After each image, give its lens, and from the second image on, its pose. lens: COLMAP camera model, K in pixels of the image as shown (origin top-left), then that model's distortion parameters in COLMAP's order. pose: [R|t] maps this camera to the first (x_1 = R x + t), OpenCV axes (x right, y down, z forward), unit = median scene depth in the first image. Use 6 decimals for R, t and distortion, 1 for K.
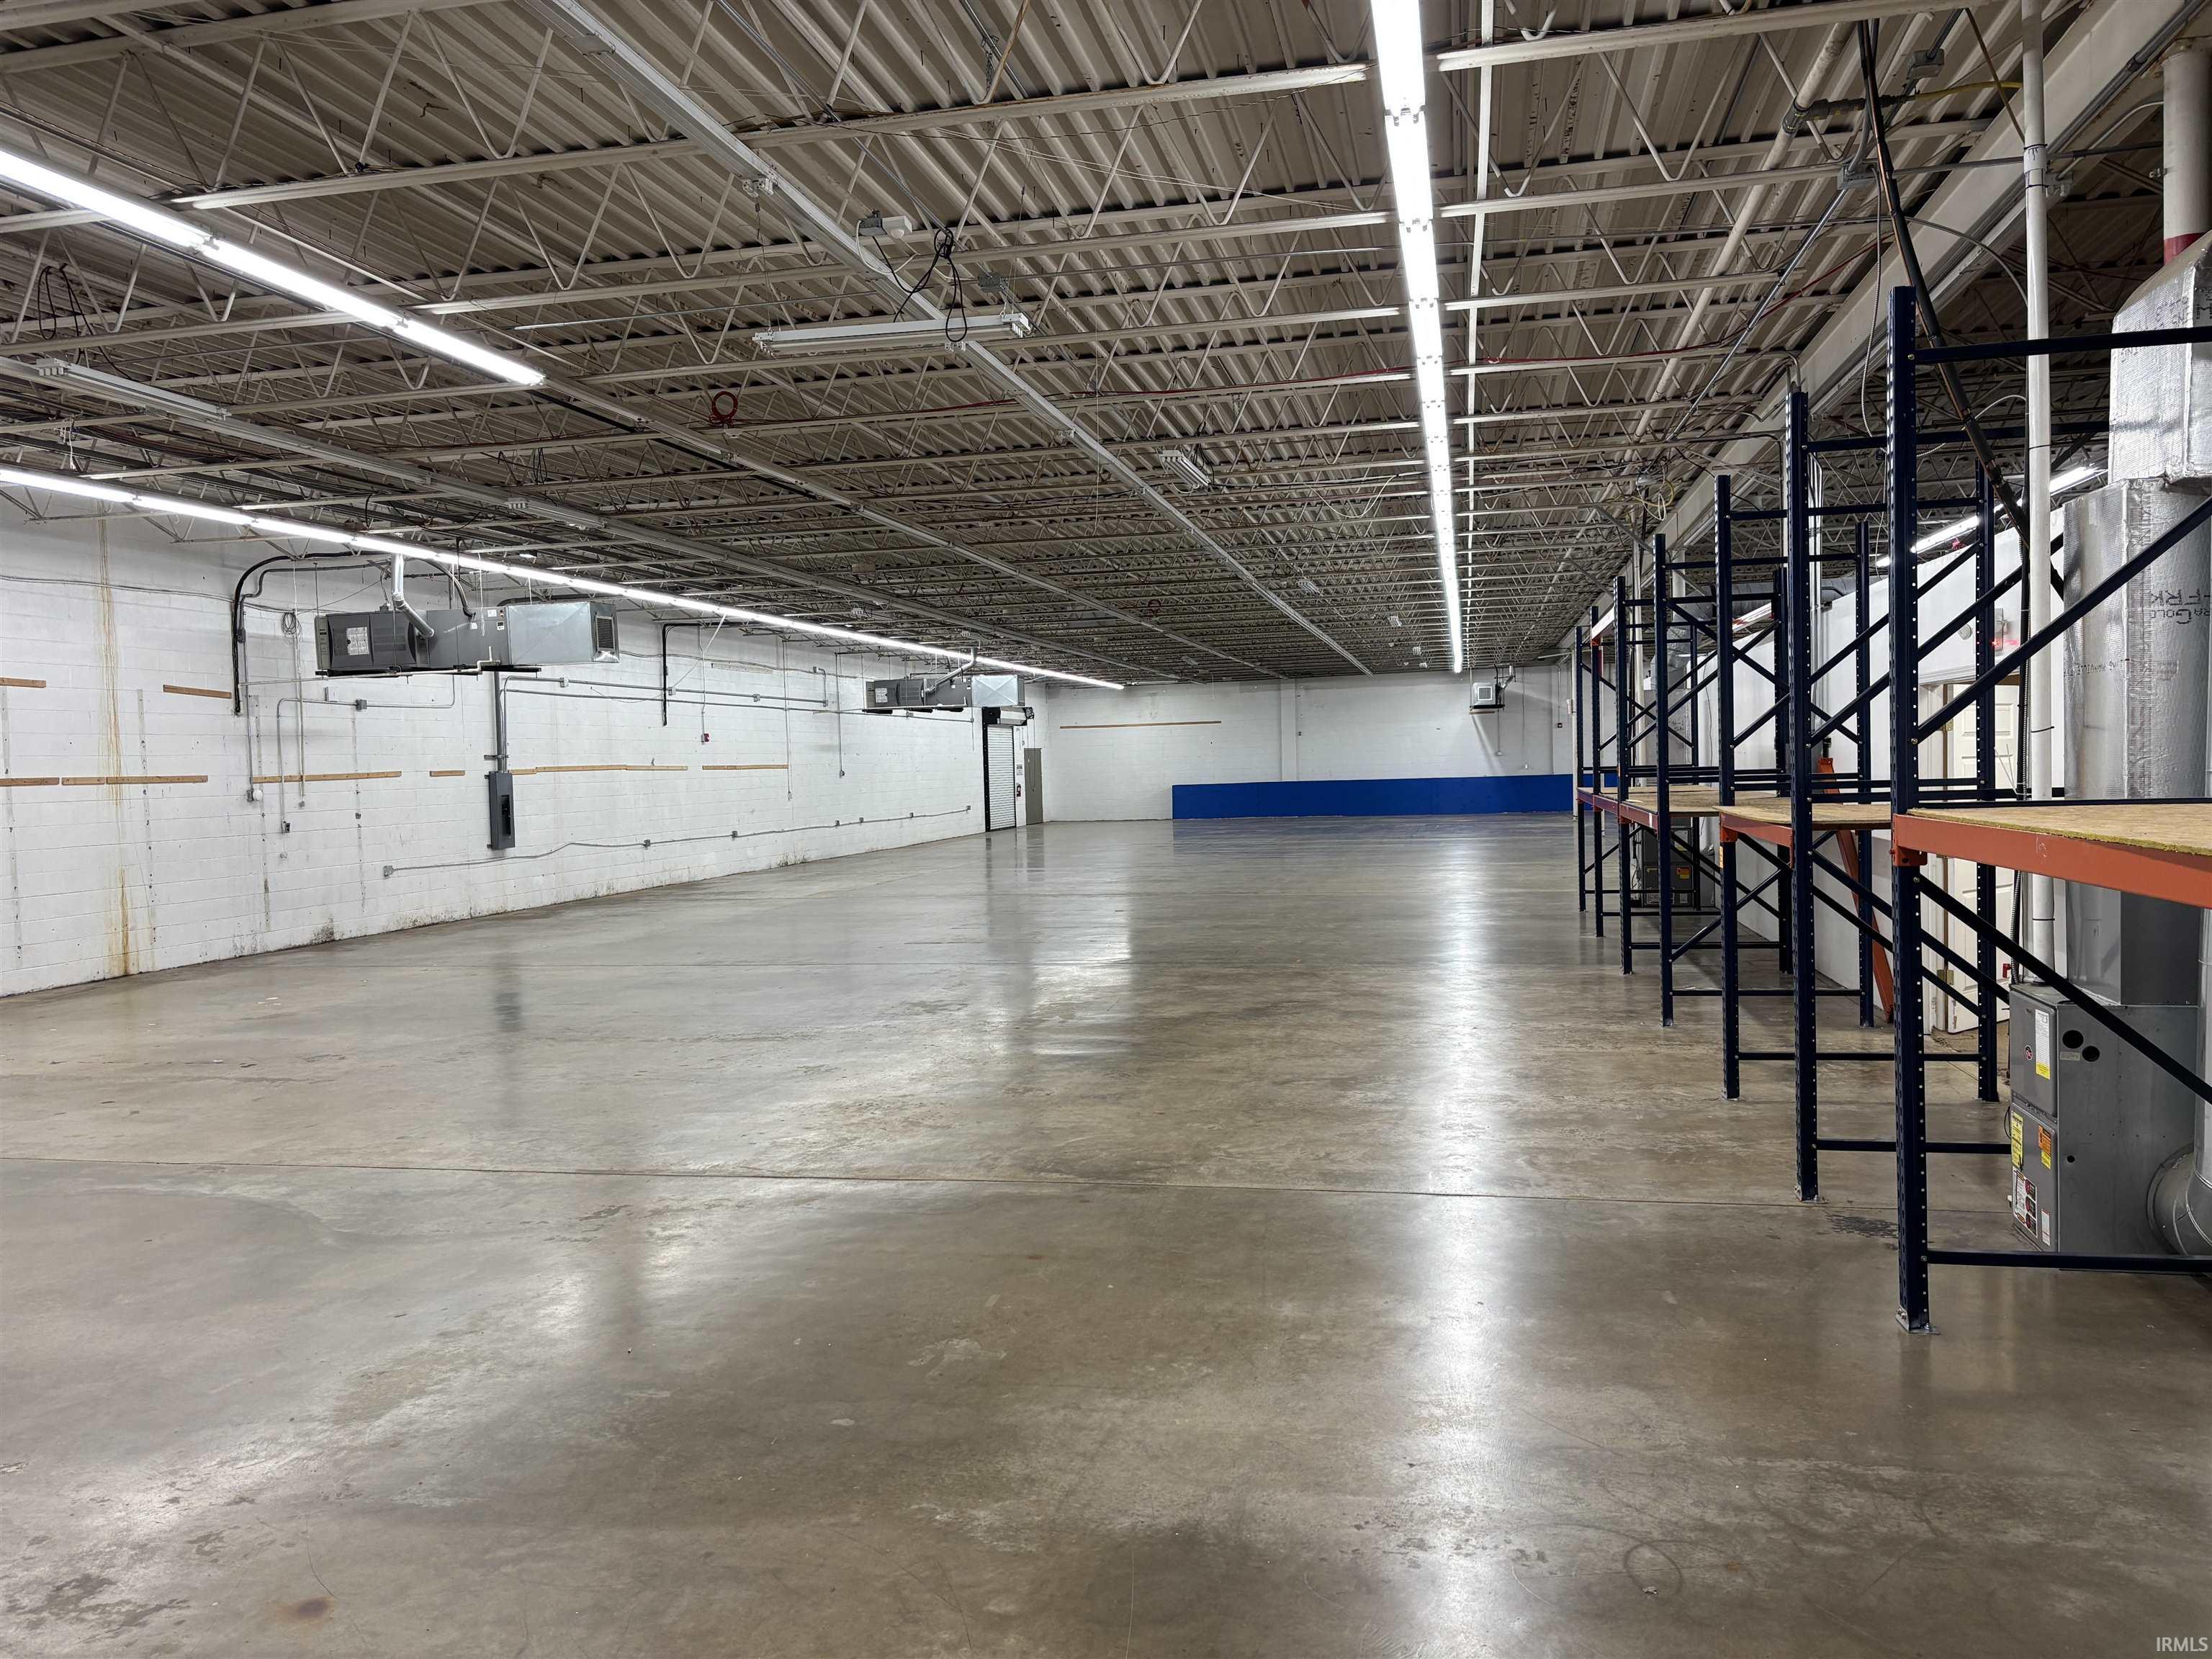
lens RADIAL K [[1694.2, 0, 1112.2], [0, 1694.2, 849.7], [0, 0, 1]] dist [0.162060, -0.212222]
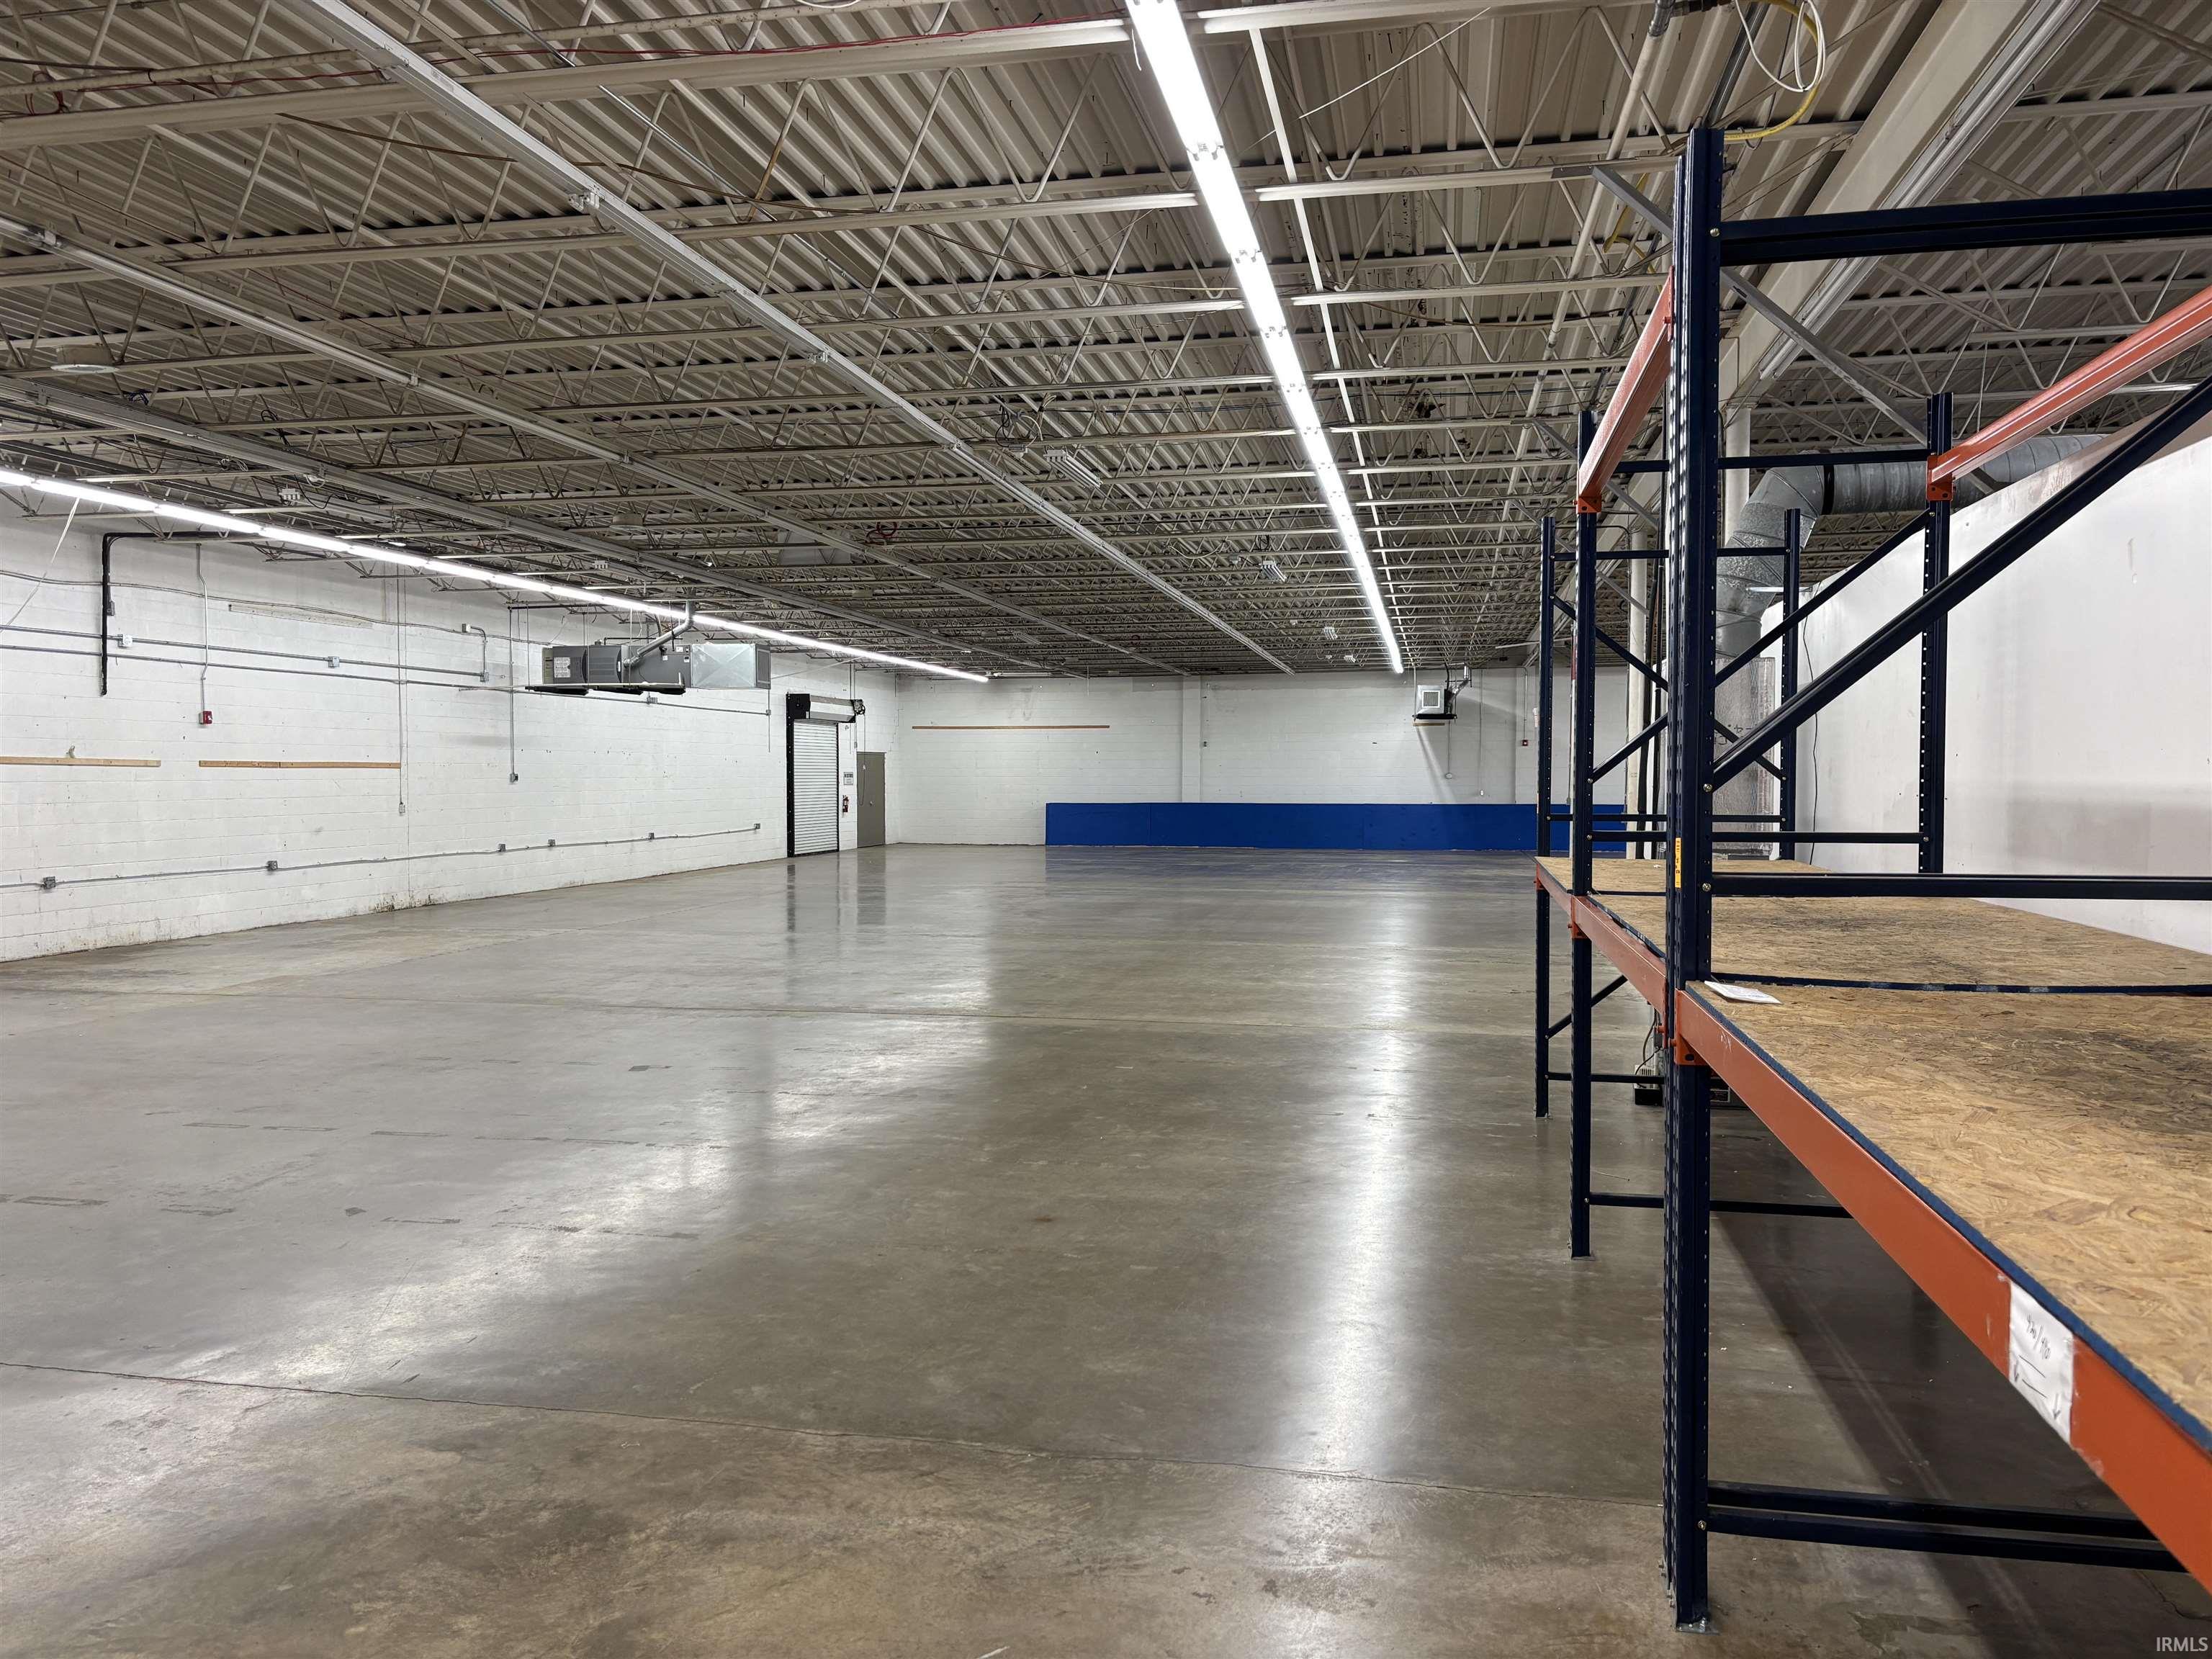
lens RADIAL K [[1666.9, 0, 1106.0], [0, 1666.9, 829.5], [0, 0, 1]] dist [0.074896, -0.098091]
pose [[0.999583, 0.027507, 0.008775, 0.066697], [-0.027347, 0.999467, -0.017804, -0.014280], [-0.009260, 0.017556, 0.999803, 0.244269]]
